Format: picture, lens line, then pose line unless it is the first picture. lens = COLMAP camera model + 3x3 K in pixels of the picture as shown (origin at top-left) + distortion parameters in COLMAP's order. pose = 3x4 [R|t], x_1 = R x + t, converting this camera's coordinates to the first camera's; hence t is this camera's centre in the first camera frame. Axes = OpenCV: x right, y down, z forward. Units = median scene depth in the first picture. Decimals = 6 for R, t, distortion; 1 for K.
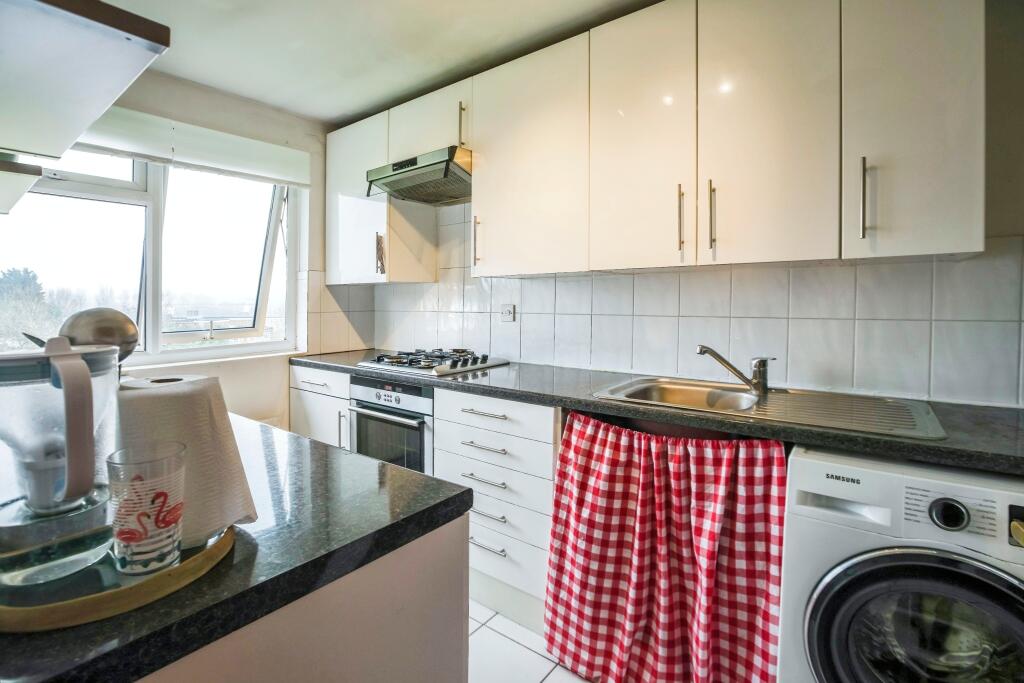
lens RADIAL K [[473.4, 0, 512.0], [0, 473.4, 341.5], [0, 0, 1]] dist [0.000379, 0.000191]
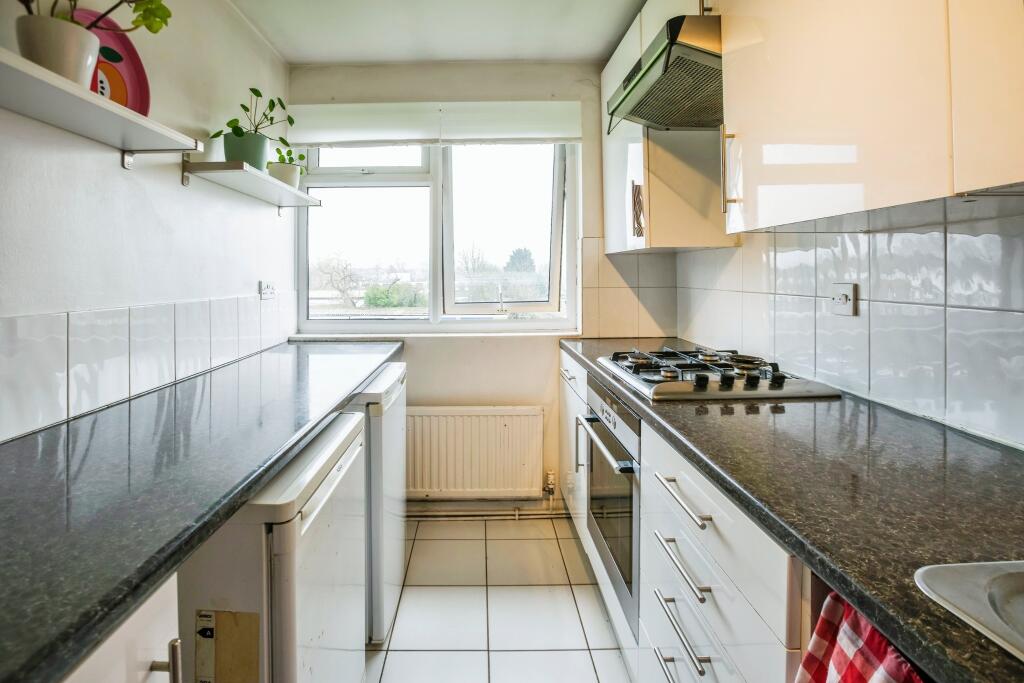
lens RADIAL K [[489.4, 0, 510.8], [0, 489.4, 271.7], [0, 0, 1]] dist [-0.001202, 0.000109]
pose [[0.644097, 0.001012, -0.764943, 0.172149], [-0.066566, 0.996280, -0.054732, -0.037034], [0.762042, 0.086172, 0.641768, 0.381426]]
